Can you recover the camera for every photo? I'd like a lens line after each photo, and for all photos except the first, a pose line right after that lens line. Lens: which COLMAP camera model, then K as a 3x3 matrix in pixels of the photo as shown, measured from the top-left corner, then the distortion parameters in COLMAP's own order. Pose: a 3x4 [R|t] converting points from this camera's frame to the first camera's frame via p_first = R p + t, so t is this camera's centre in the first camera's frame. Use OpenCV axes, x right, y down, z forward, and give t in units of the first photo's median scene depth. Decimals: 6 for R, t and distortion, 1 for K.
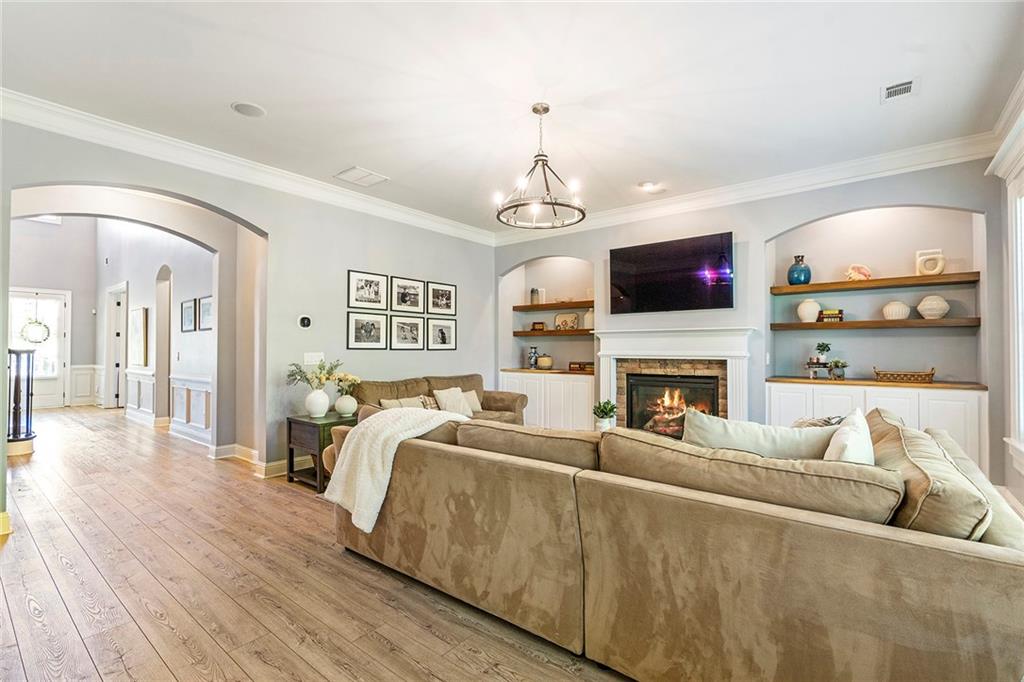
lens RADIAL K [[474.0, 0, 502.9], [0, 474.0, 343.1], [0, 0, 1]] dist [-0.005601, 0.000481]
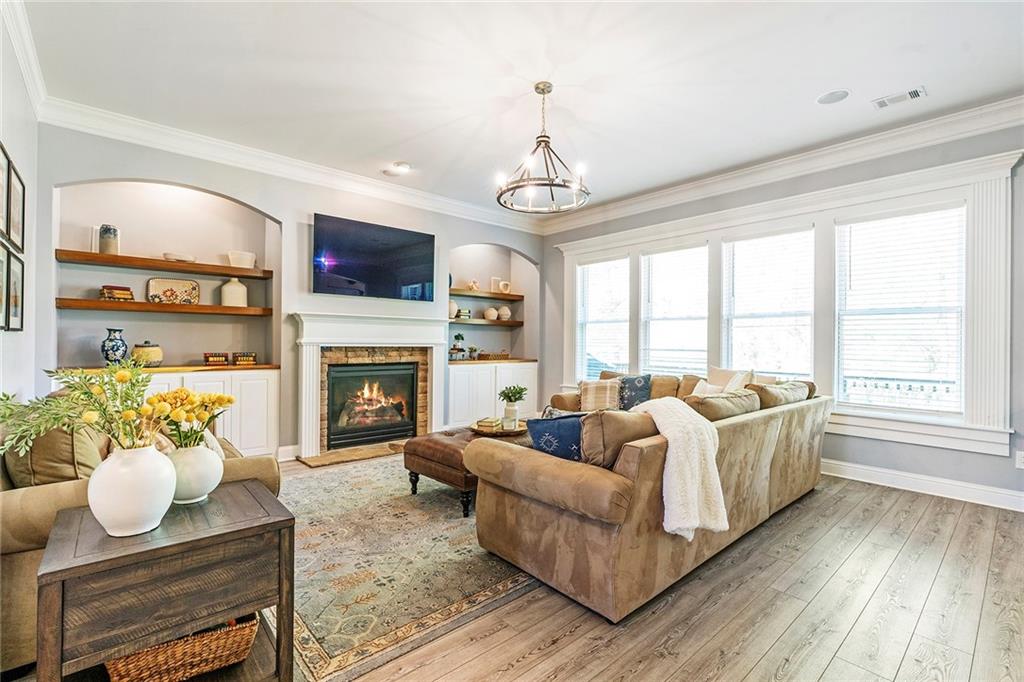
lens RADIAL K [[474.0, 0, 516.7], [0, 474.0, 340.7], [0, 0, 1]] dist [-0.005601, 0.000481]
pose [[0.134433, 0.005725, 0.990906, -0.542713], [-0.021467, 0.999765, -0.002864, 0.016877], [-0.990690, -0.020887, 0.134525, 0.557641]]
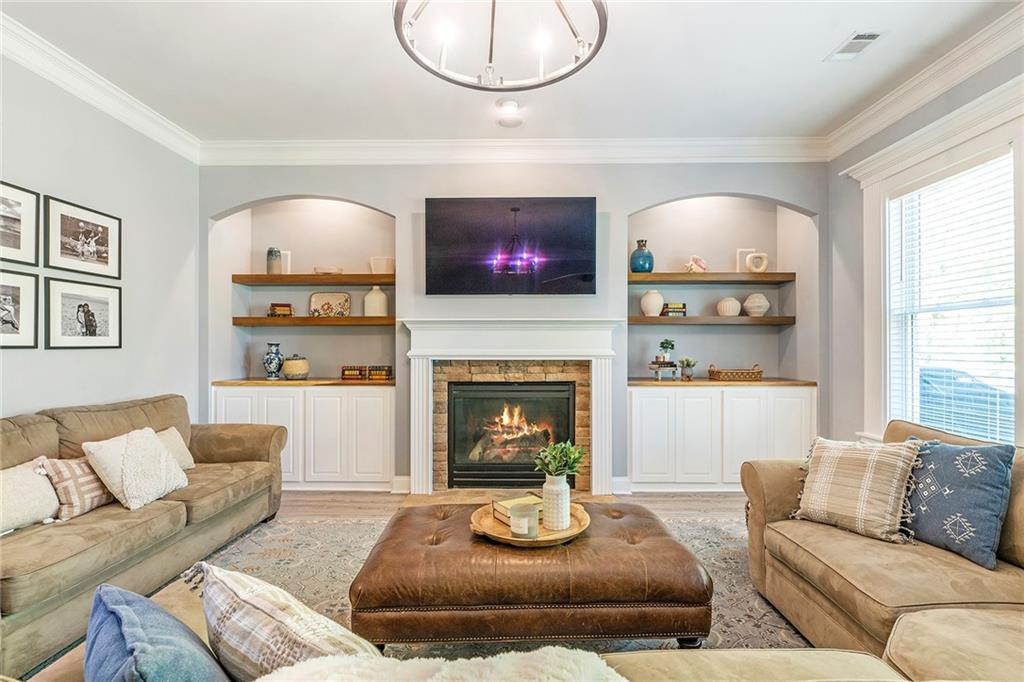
lens RADIAL K [[485.2, 0, 513.0], [0, 485.2, 347.1], [0, 0, 1]] dist [-0.009699, 0.002510]
pose [[0.776418, -0.000599, 0.630218, -0.112809], [-0.007399, 0.999922, 0.010066, 0.005696], [-0.630175, -0.012478, 0.776353, 0.397554]]
